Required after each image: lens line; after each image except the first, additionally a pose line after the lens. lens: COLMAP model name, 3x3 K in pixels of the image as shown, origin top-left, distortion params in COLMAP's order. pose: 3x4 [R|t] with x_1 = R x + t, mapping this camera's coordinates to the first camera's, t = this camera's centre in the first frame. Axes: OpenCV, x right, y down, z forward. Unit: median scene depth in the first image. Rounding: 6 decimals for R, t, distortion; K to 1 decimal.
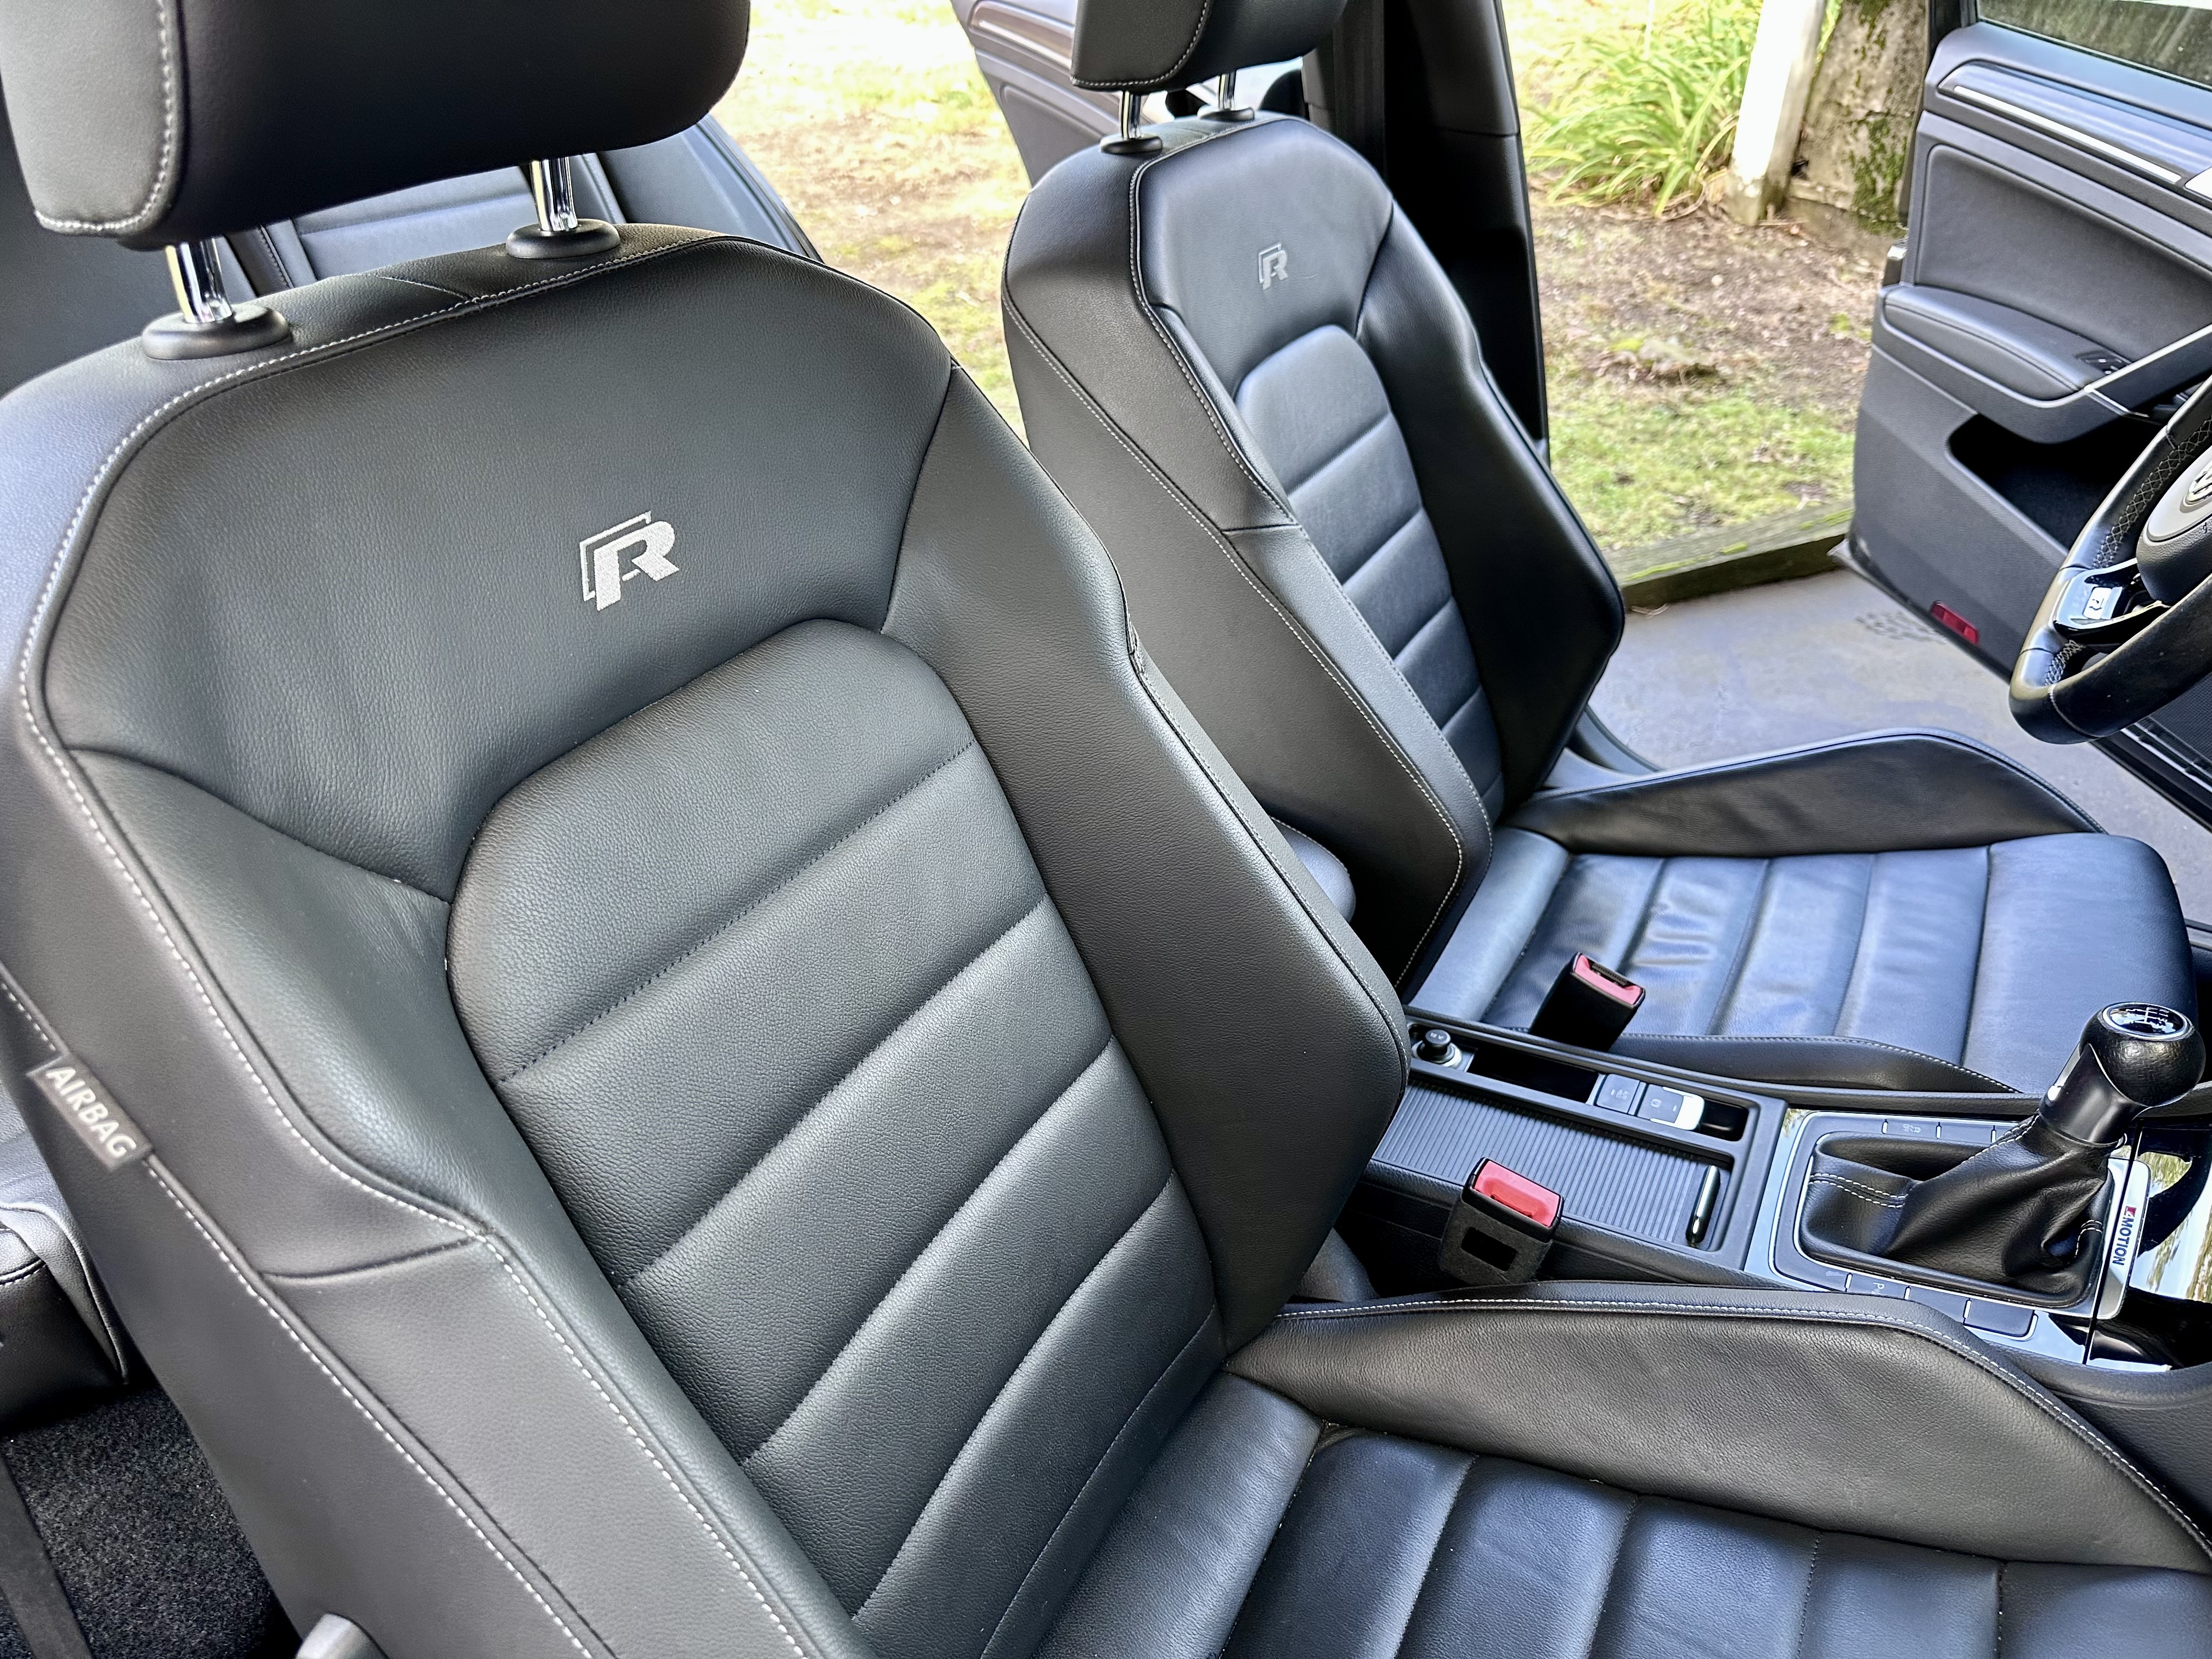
lens RADIAL K [[1528.5, 0, 1094.7], [0, 1528.5, 828.0], [0, 0, 1]] dist [0.136290, -0.208210]
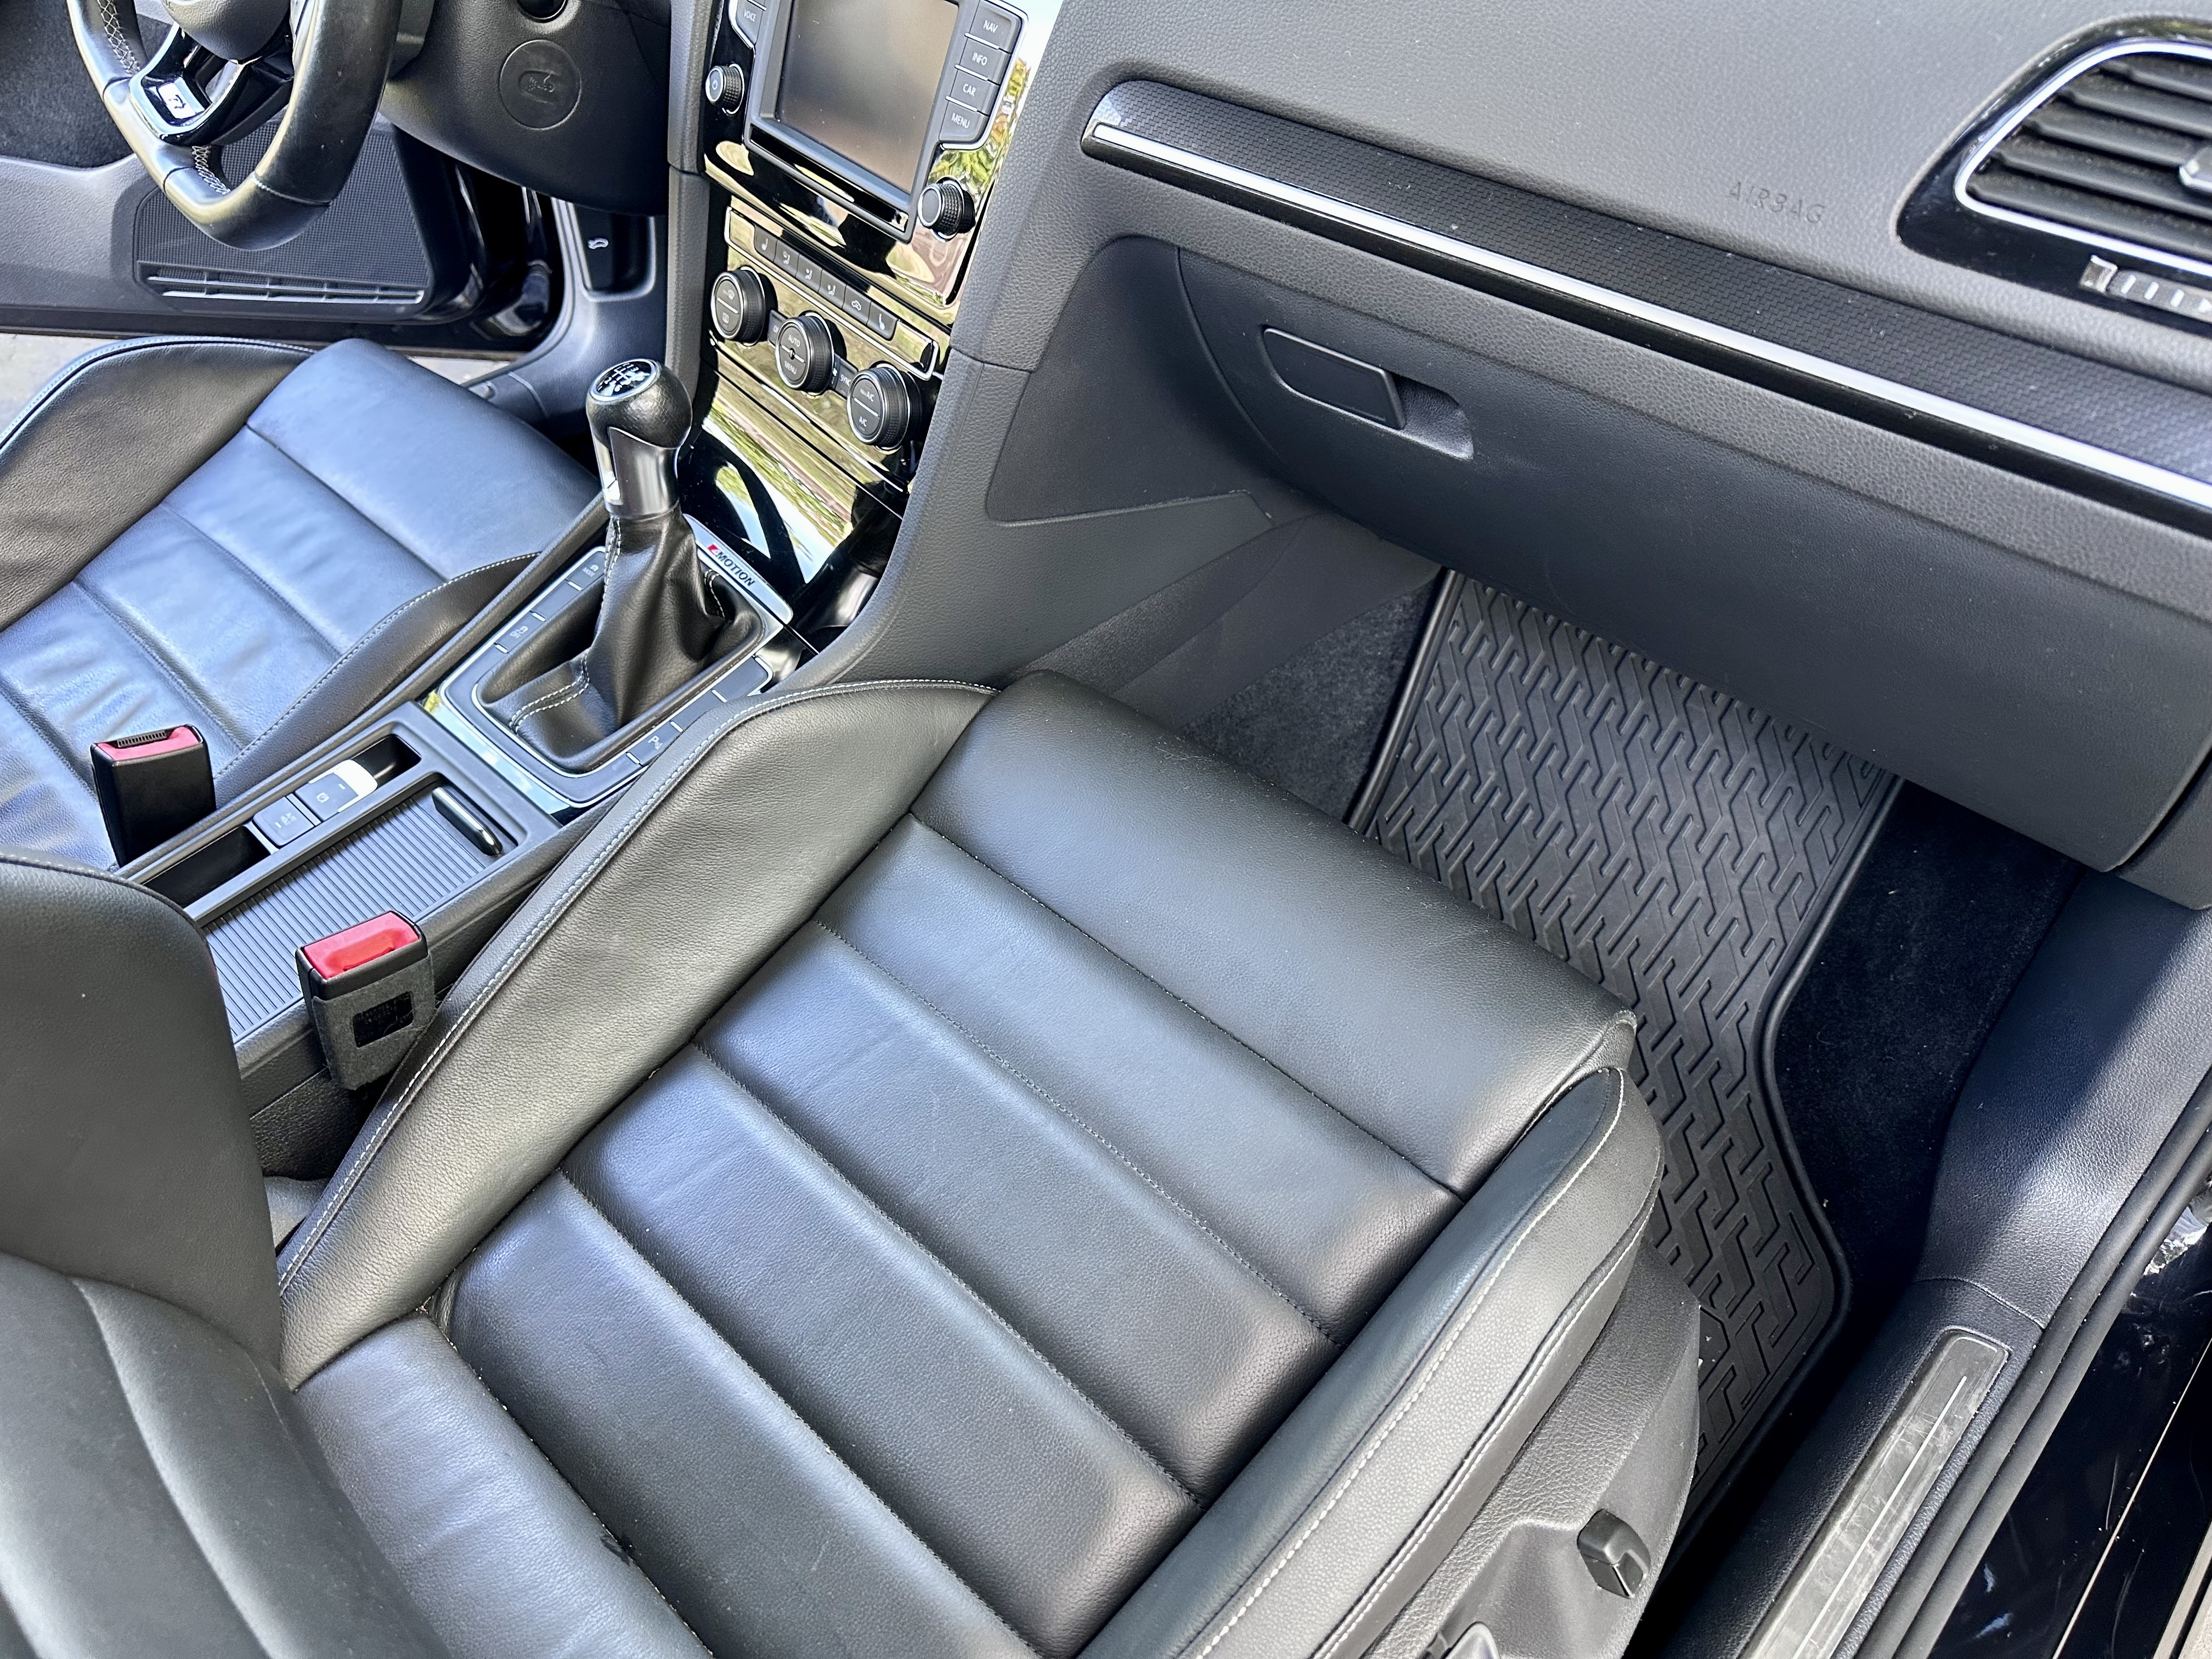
lens RADIAL K [[1577.2, 0, 1100.3], [0, 1577.2, 839.0], [0, 0, 1]] dist [0.020384, -0.035829]
pose [[0.282129, -0.677571, 0.679191, -0.142150], [0.524290, 0.701776, 0.482318, -0.004723], [-0.803444, 0.220017, 0.553236, 0.187815]]
